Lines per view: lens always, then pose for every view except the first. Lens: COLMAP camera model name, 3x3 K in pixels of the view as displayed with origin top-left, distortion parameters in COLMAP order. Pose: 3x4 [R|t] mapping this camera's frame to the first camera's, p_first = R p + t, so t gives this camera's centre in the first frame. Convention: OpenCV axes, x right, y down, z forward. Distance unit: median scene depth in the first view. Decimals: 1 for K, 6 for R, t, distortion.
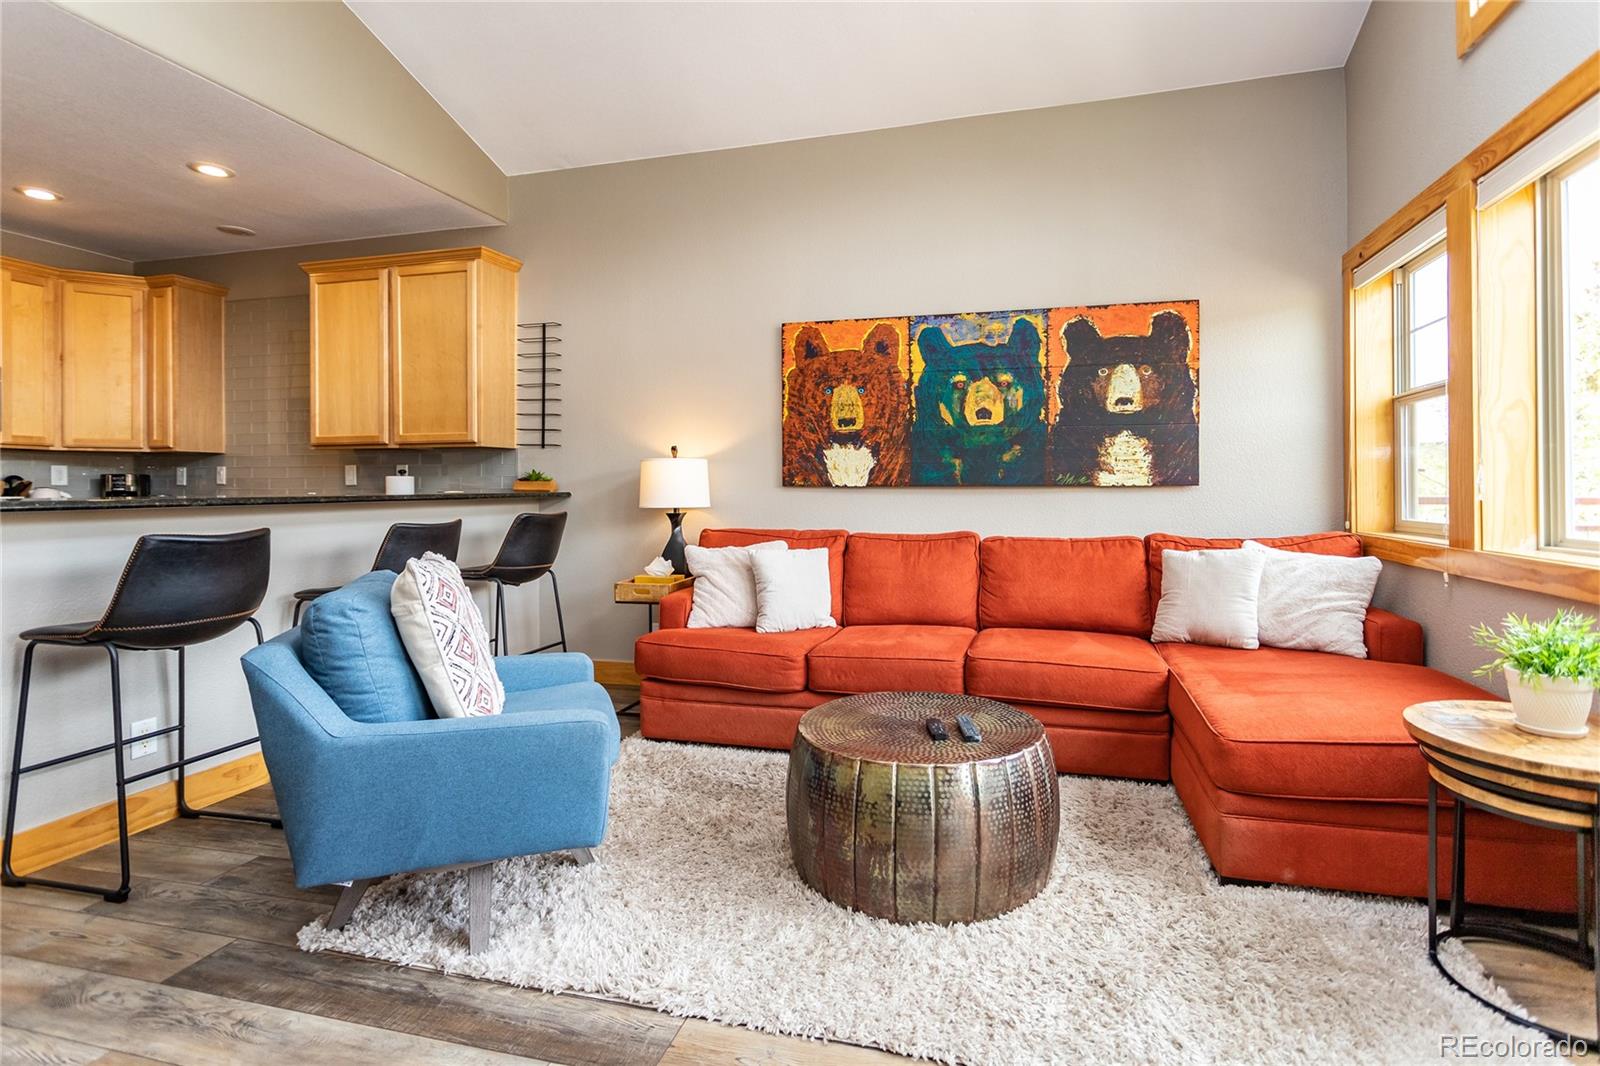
lens RADIAL K [[788.5, 0, 838.8], [0, 788.5, 479.2], [0, 0, 1]] dist [-0.001061, 0.001028]
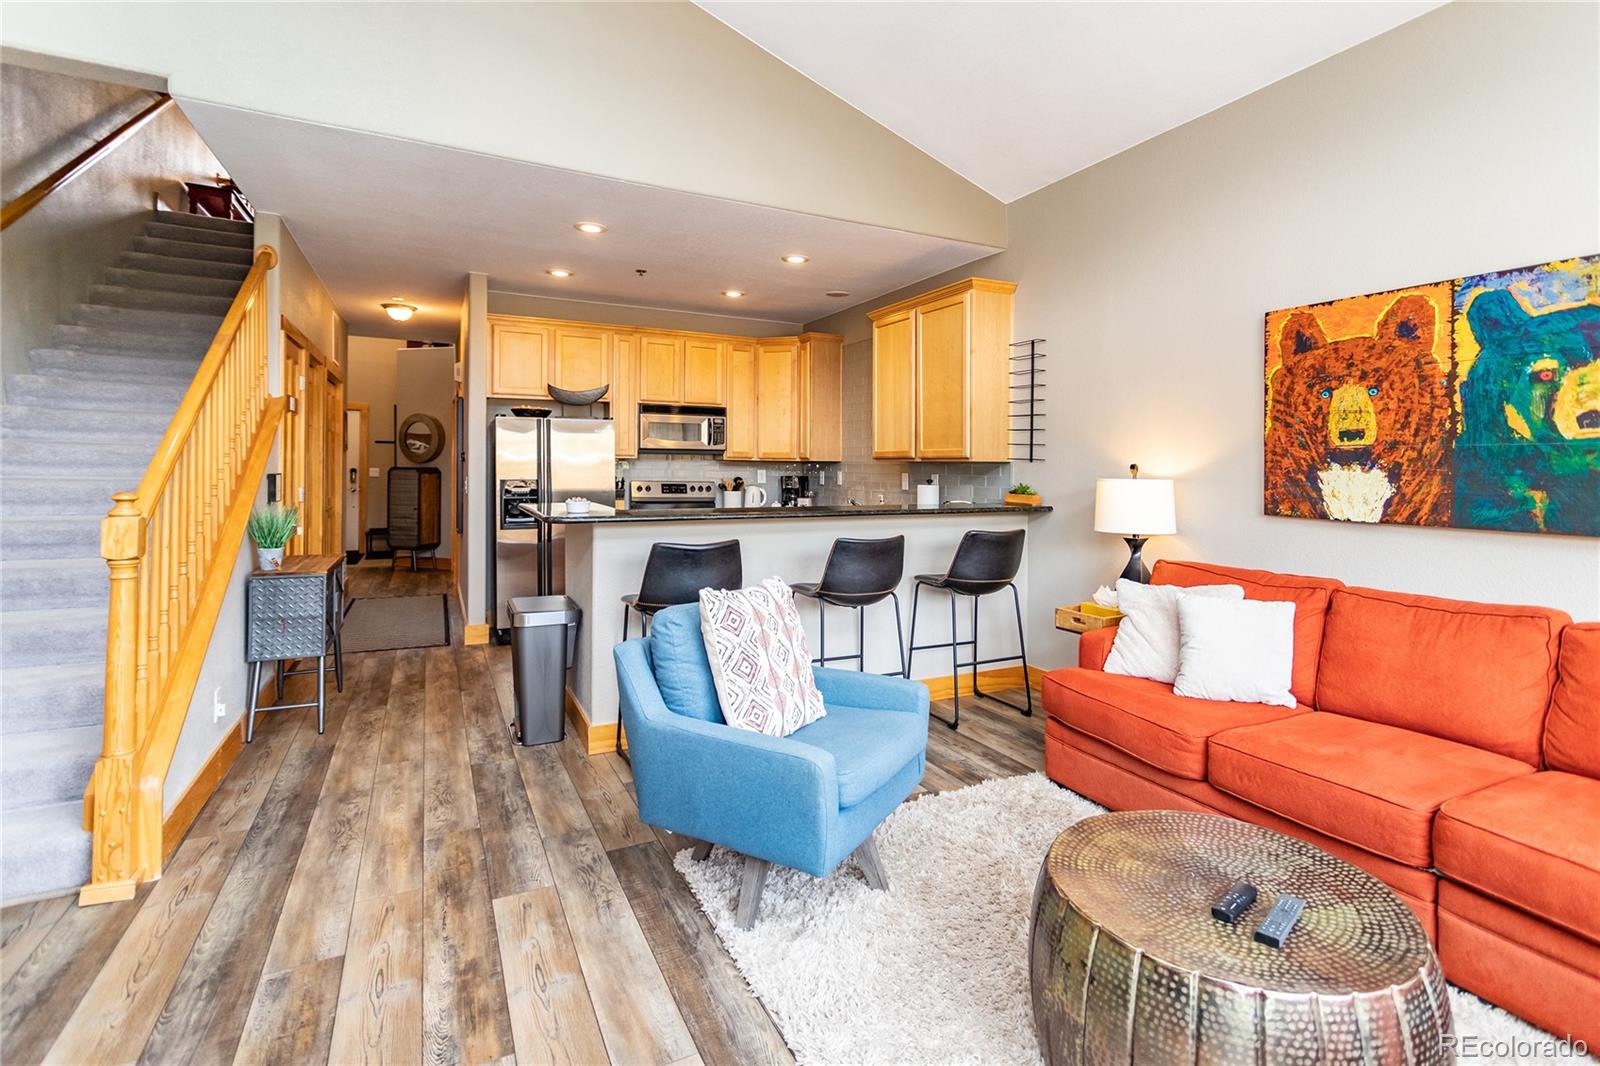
lens RADIAL K [[774.2, 0, 832.7], [0, 774.2, 466.8], [0, 0, 1]] dist [0.000144, 0.000421]
pose [[0.673806, 0.010551, -0.738833, 0.223978], [-0.005376, 0.999942, 0.009377, -0.047172], [0.738888, -0.002346, 0.673824, 0.147088]]
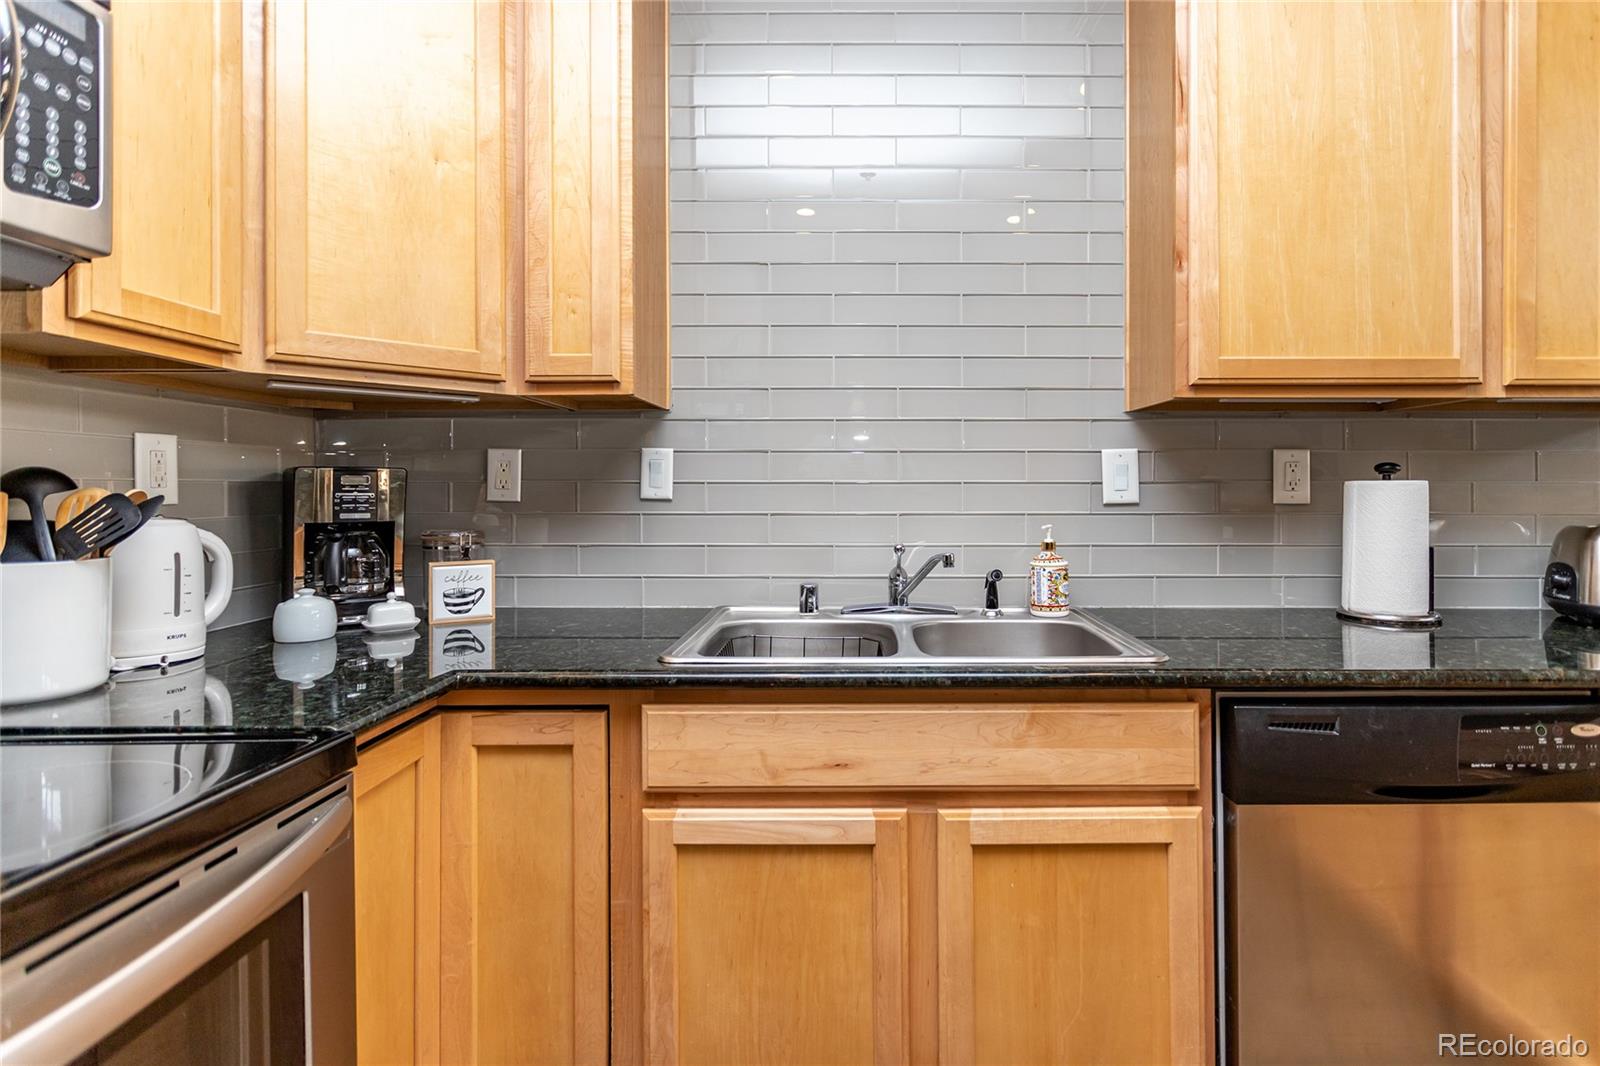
lens RADIAL K [[799.8, 0, 859.5], [0, 799.8, 476.3], [0, 0, 1]] dist [-0.000723, -0.001662]
pose [[0.964505, 0.005800, 0.264002, -1.026585], [-0.004682, 0.999977, -0.004865, -0.003150], [-0.264024, 0.003456, 0.964510, 0.826873]]
